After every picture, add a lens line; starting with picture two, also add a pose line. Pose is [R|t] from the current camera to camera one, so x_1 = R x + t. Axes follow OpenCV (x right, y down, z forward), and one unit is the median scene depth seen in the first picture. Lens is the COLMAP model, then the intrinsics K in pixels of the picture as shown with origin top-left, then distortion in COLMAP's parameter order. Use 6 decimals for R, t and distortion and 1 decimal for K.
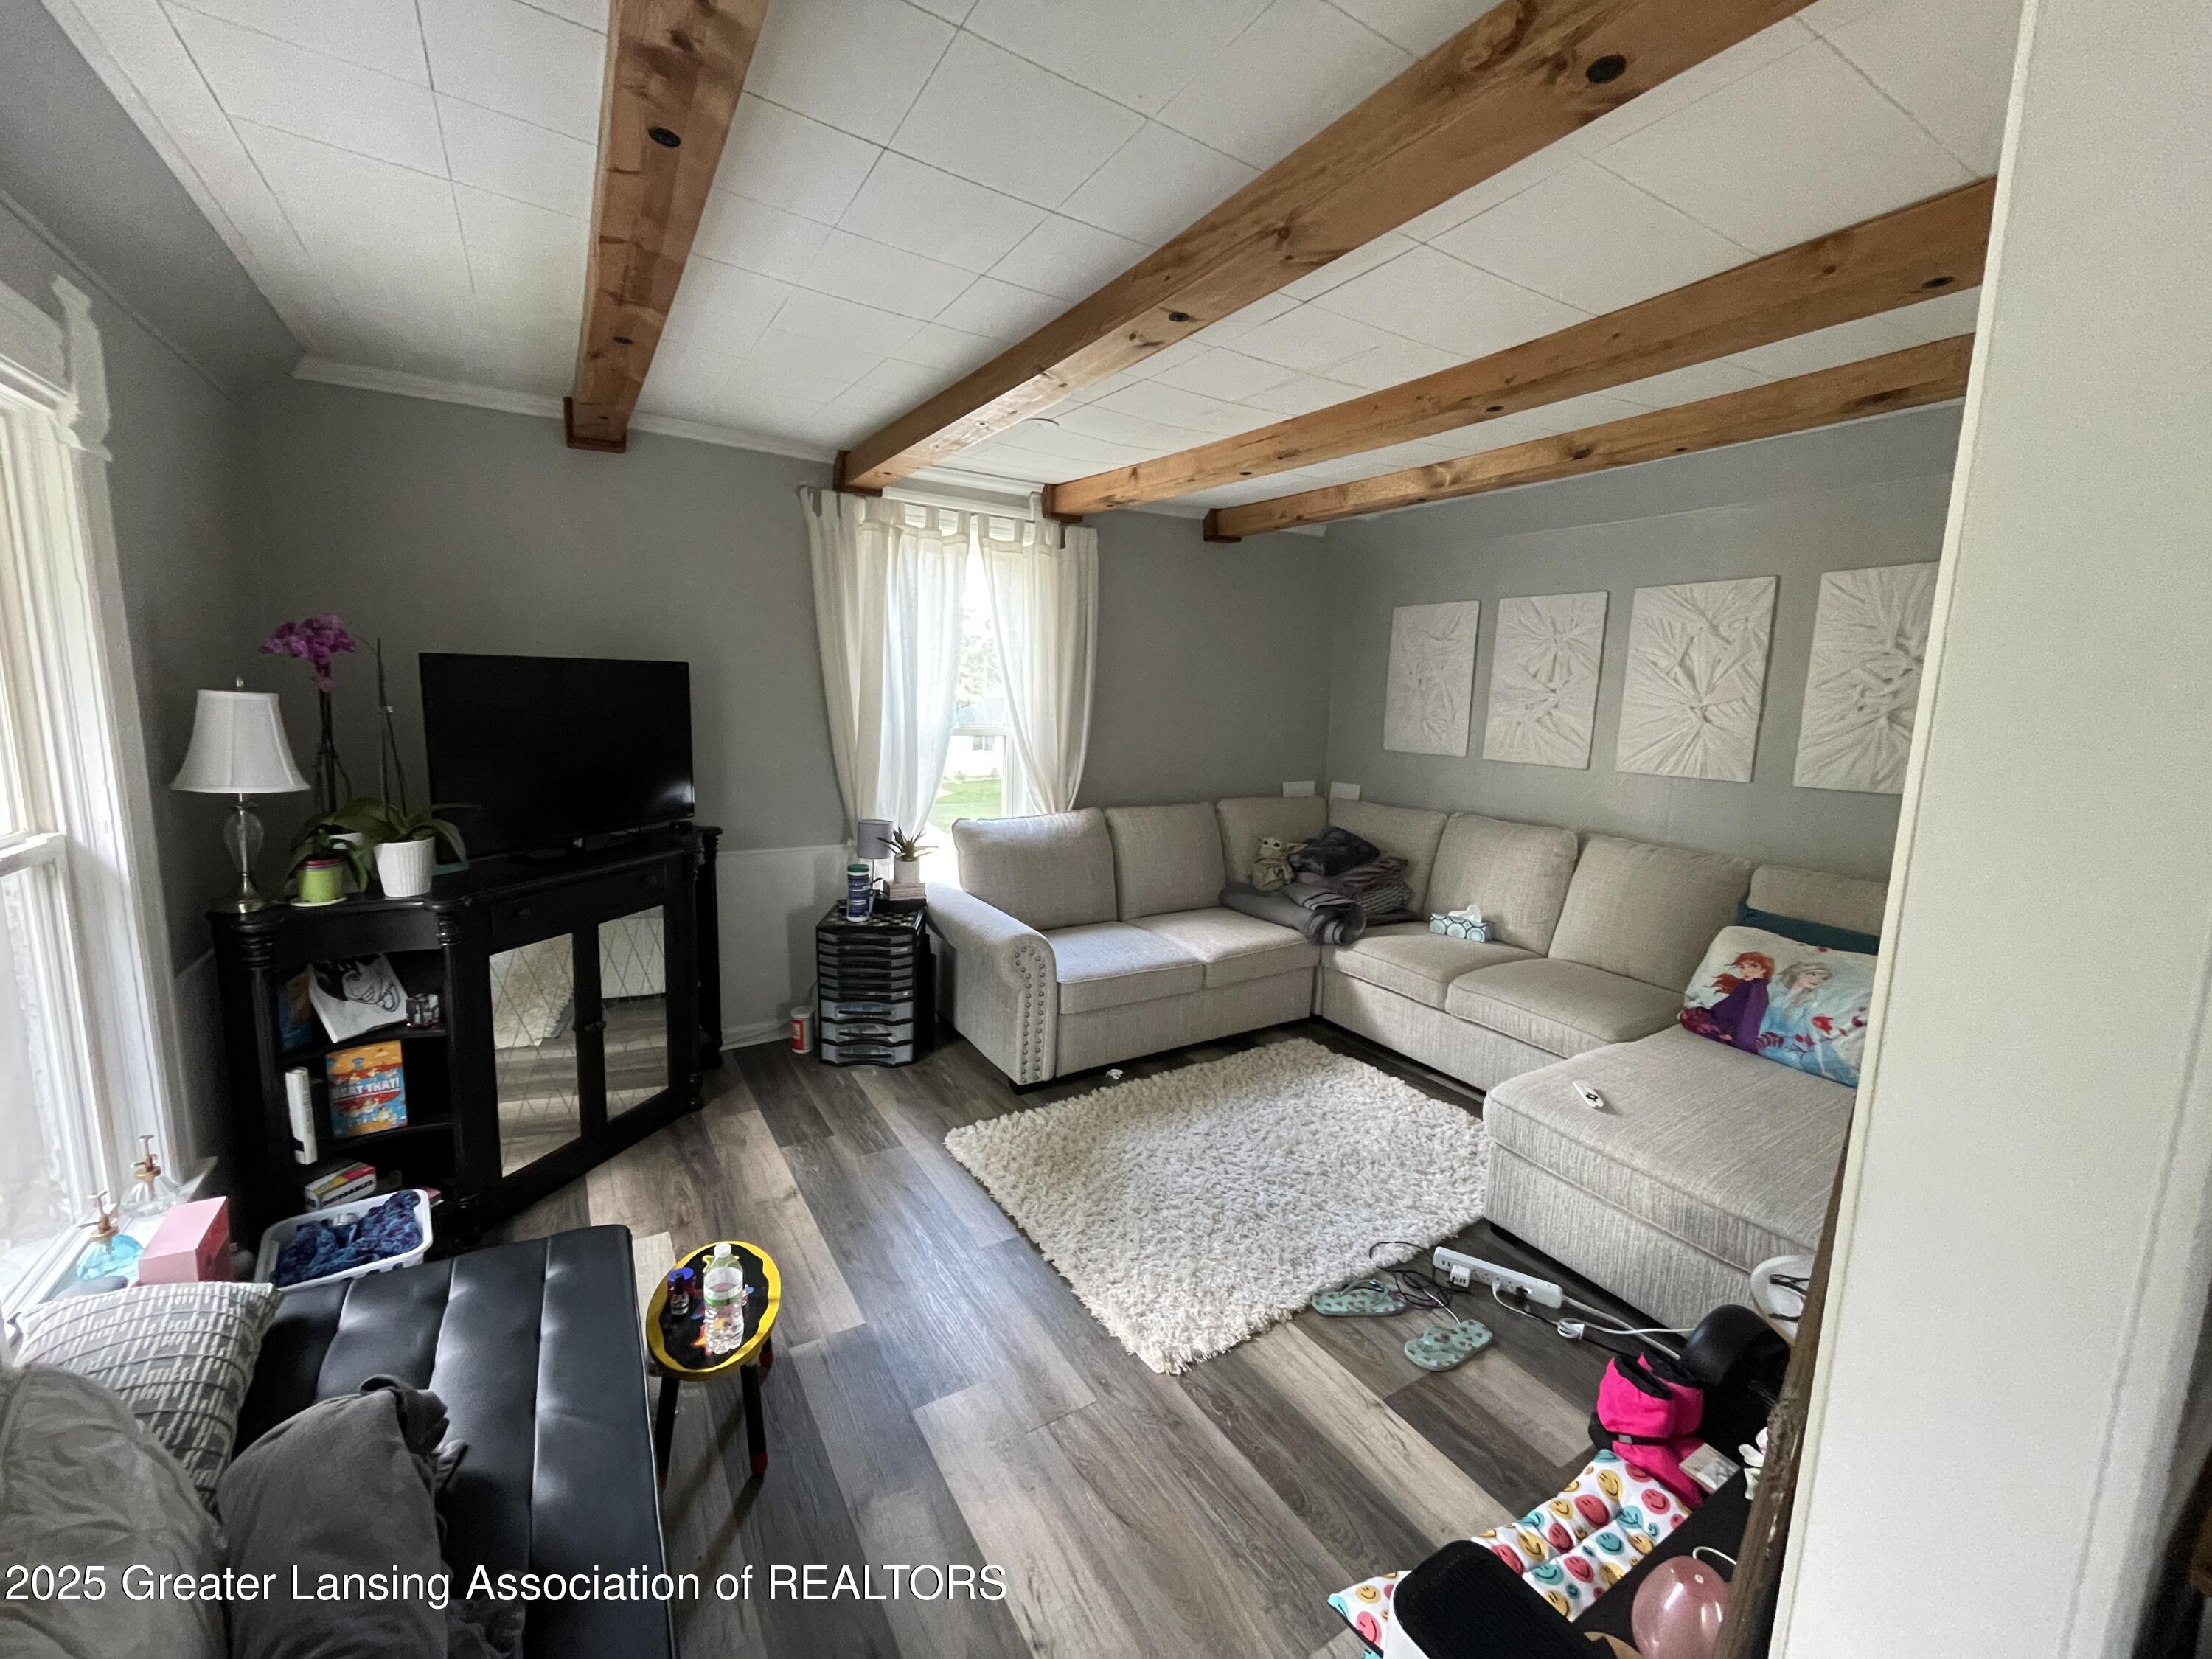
lens RADIAL K [[887.5, 0, 1090.1], [0, 887.5, 820.3], [0, 0, 1]] dist [-0.014136, -0.000169]
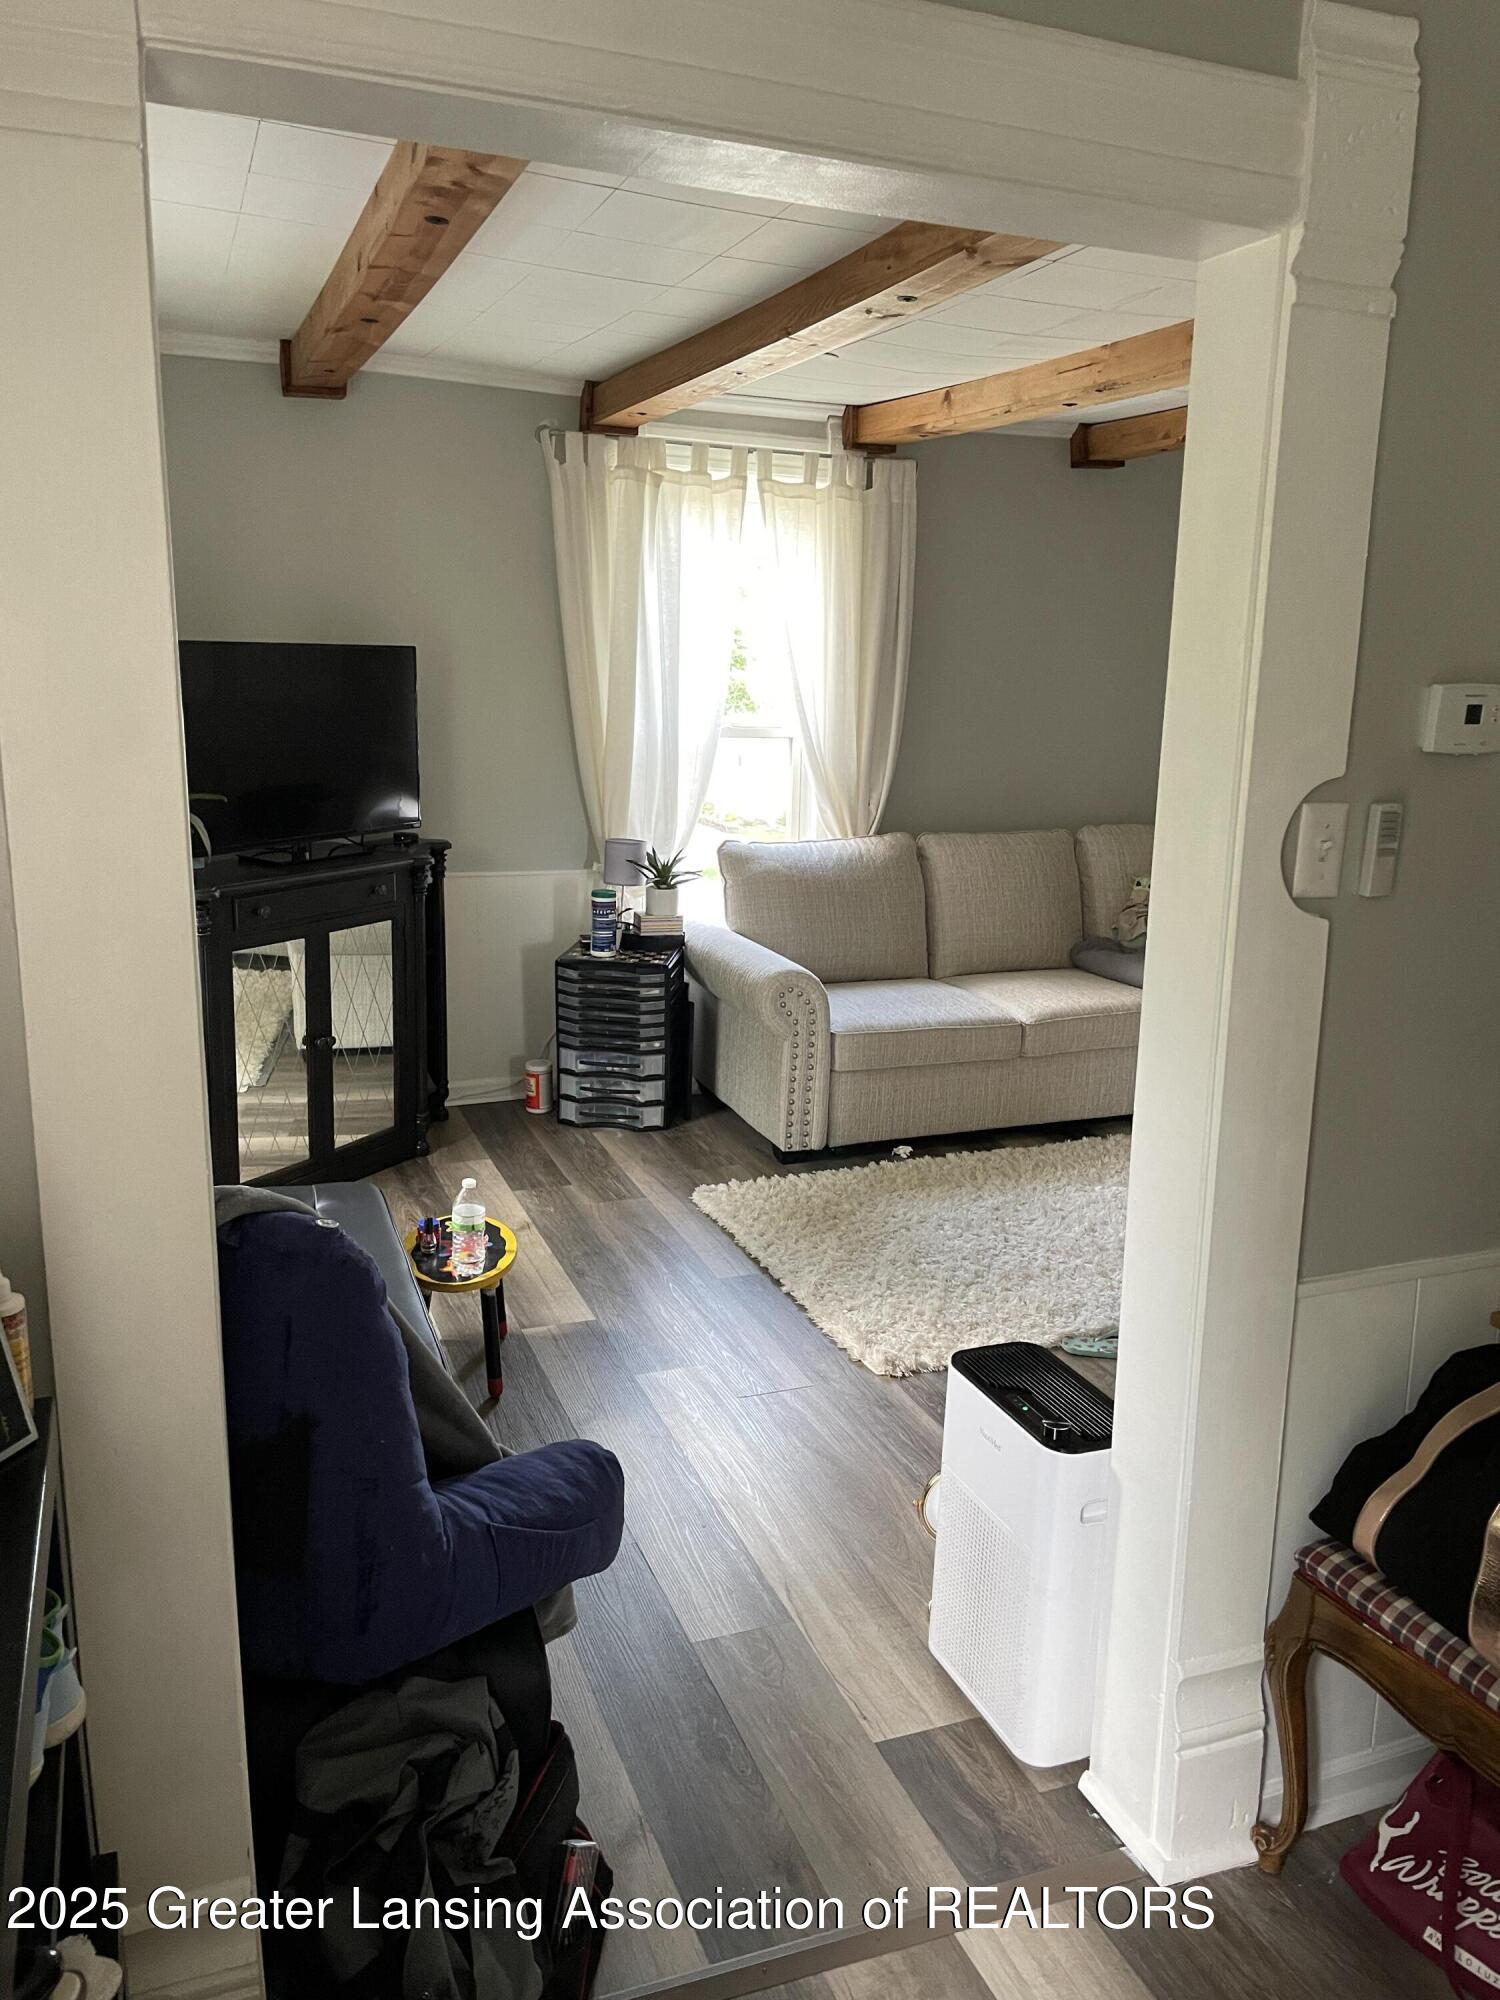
lens RADIAL K [[1519.2, 0, 754.0], [0, 1519.2, 1008.6], [0, 0, 1]] dist [0.063361, -0.024419]
pose [[0.984891, 0.032718, -0.170057, 0.131896], [-0.020870, 0.997258, 0.070994, 0.058607], [0.171914, -0.066372, 0.982873, -0.415878]]
